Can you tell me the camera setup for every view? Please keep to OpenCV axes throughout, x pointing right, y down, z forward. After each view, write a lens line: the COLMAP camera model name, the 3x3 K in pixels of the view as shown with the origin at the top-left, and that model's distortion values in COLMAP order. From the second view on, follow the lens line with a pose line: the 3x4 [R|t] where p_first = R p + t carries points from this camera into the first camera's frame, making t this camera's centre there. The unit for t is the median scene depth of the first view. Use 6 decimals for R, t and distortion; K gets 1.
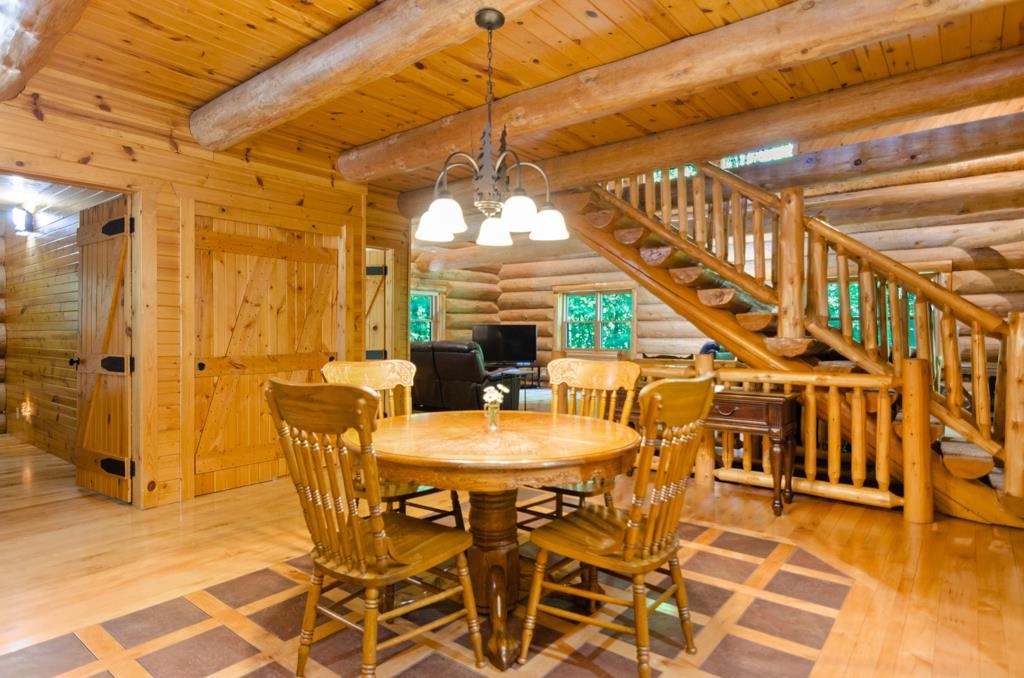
lens RADIAL K [[574.3, 0, 509.3], [0, 574.3, 338.0], [0, 0, 1]] dist [0.000868, 0.000242]
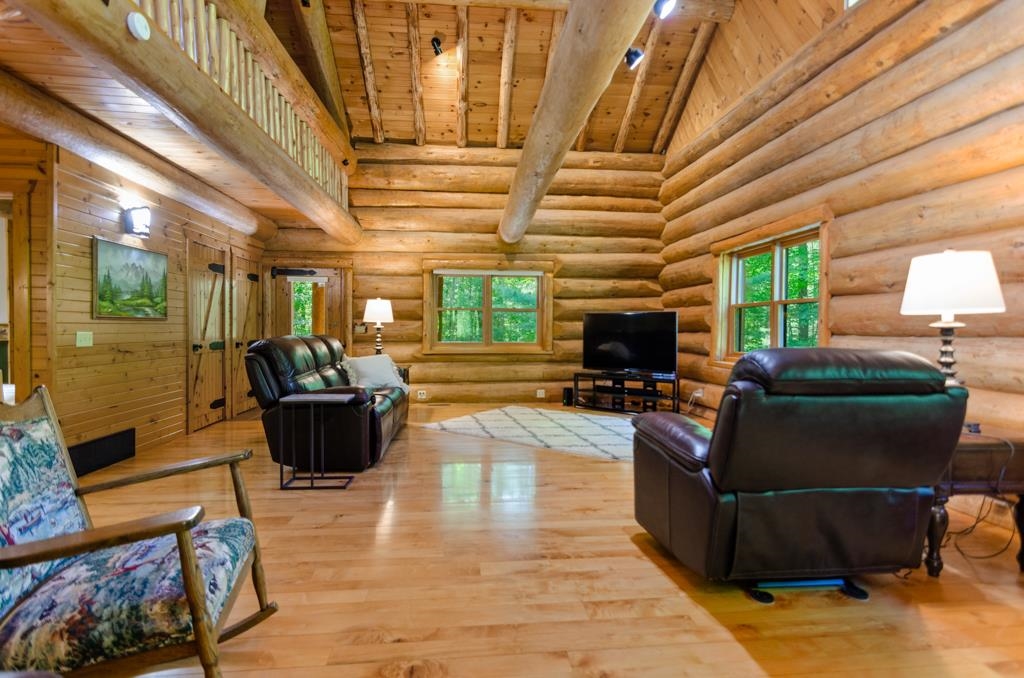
lens RADIAL K [[495.7, 0, 508.5], [0, 495.7, 335.9], [0, 0, 1]] dist [0.001795, 0.000942]
pose [[0.694704, 0.010422, -0.719220, 0.749087], [-0.005131, 0.999941, 0.009534, -0.004783], [0.719277, -0.002933, 0.694717, 1.298025]]
